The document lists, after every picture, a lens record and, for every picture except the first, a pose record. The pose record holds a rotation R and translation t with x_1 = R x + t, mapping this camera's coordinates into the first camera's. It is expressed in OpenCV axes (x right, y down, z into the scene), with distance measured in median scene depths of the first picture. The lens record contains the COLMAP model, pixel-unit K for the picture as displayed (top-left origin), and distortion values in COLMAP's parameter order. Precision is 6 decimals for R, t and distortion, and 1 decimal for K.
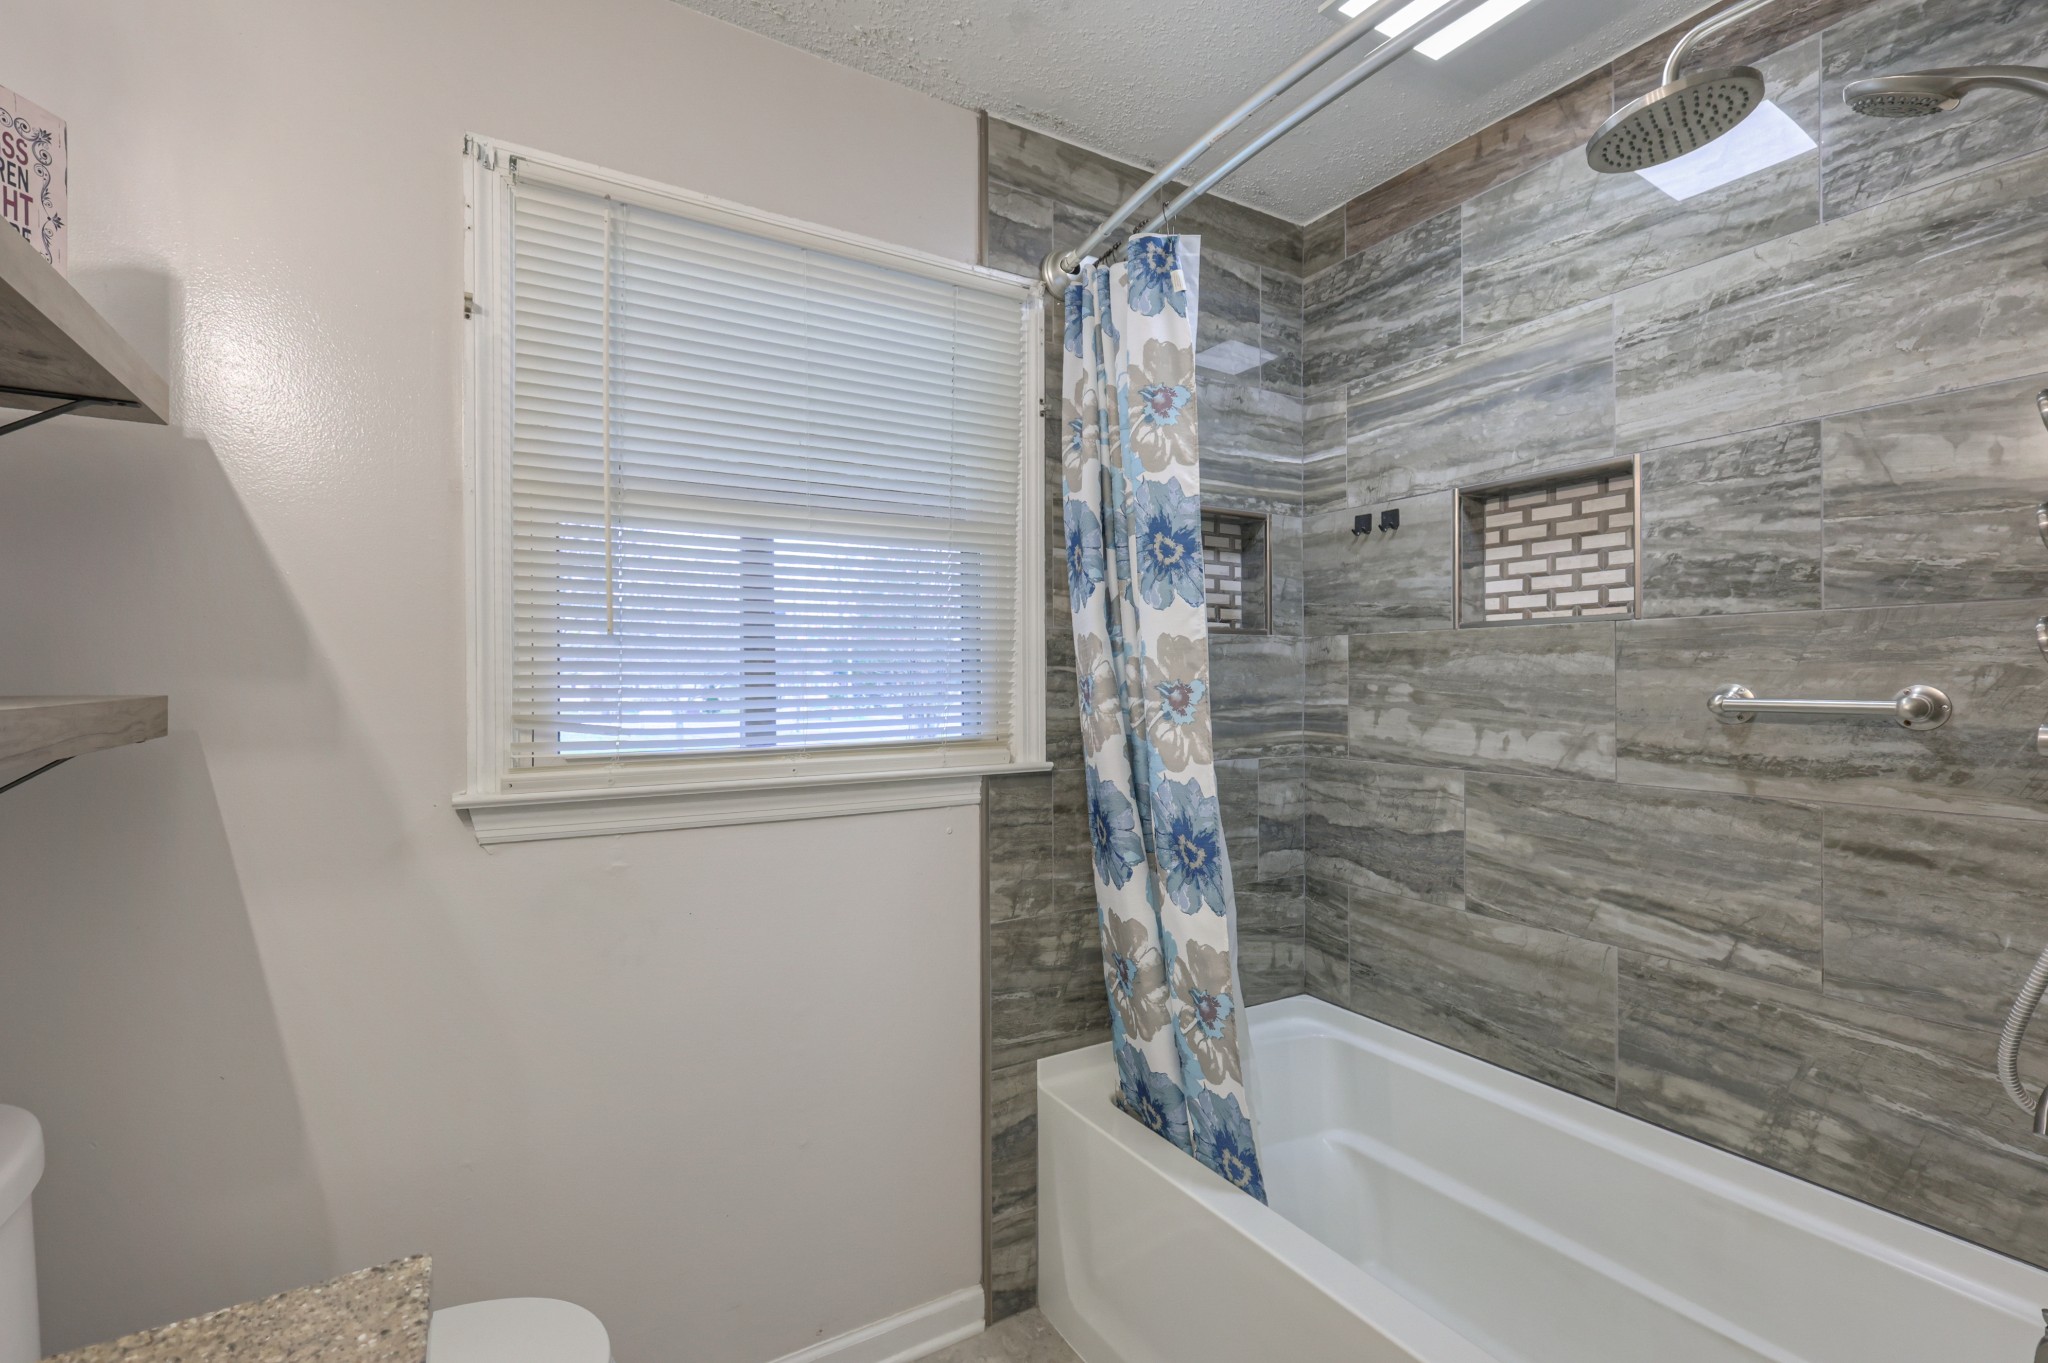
lens RADIAL K [[924.7, 0, 1026.6], [0, 924.7, 681.3], [0, 0, 1]] dist [0.000922, 0.000384]
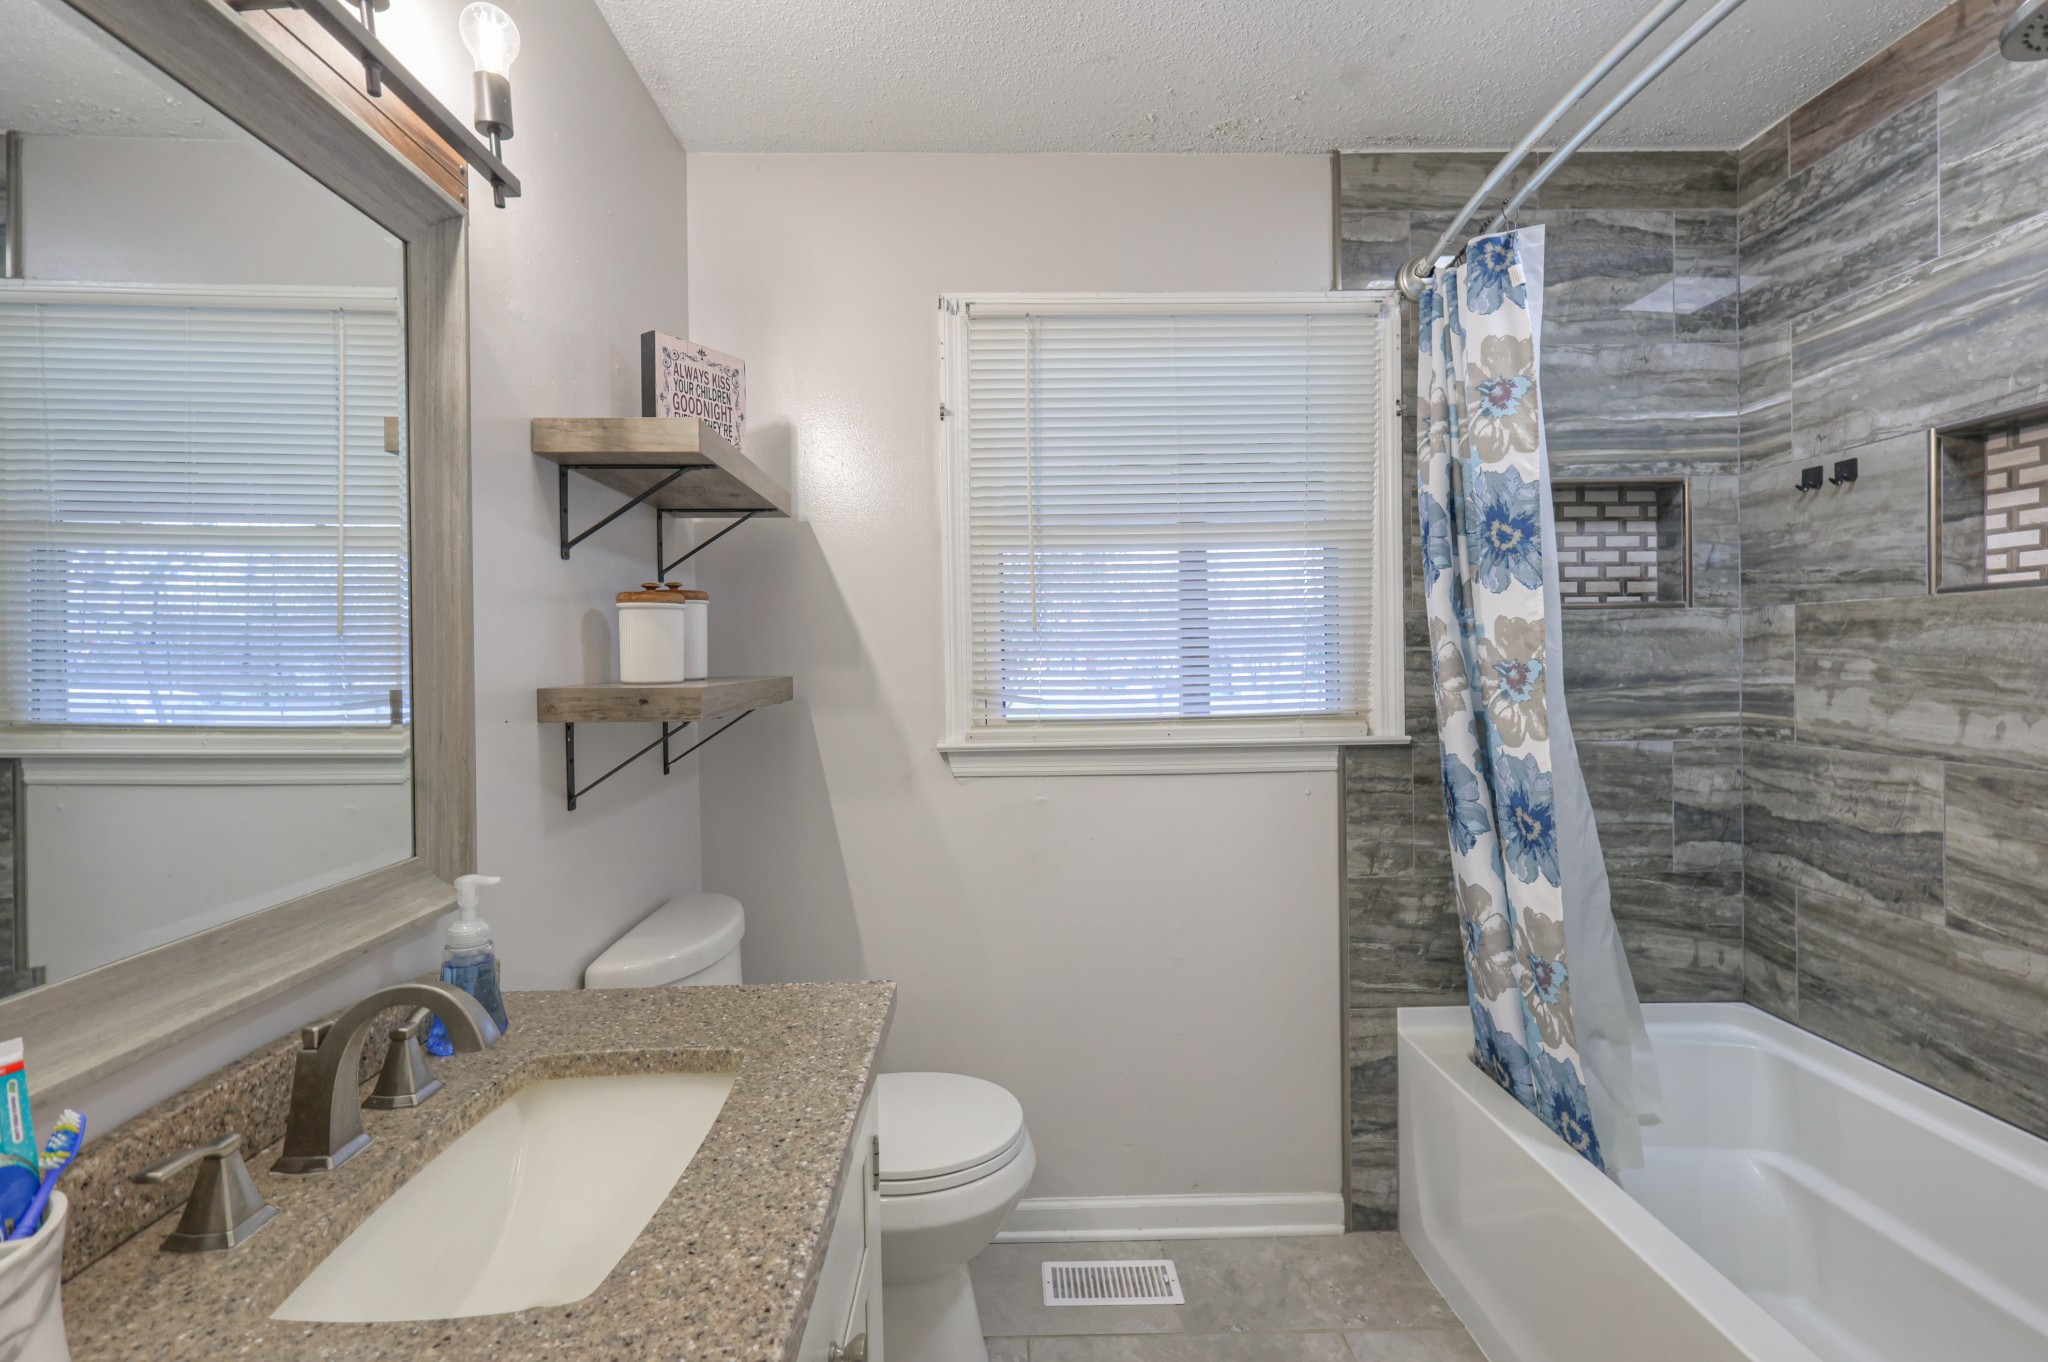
lens RADIAL K [[924.7, 0, 1023.5], [0, 924.7, 673.8], [0, 0, 1]] dist [0.000922, 0.000384]
pose [[0.868369, -0.002378, -0.495912, 0.172494], [0.011228, 0.999826, 0.014866, -0.006202], [0.495791, -0.018477, 0.868245, -0.161641]]
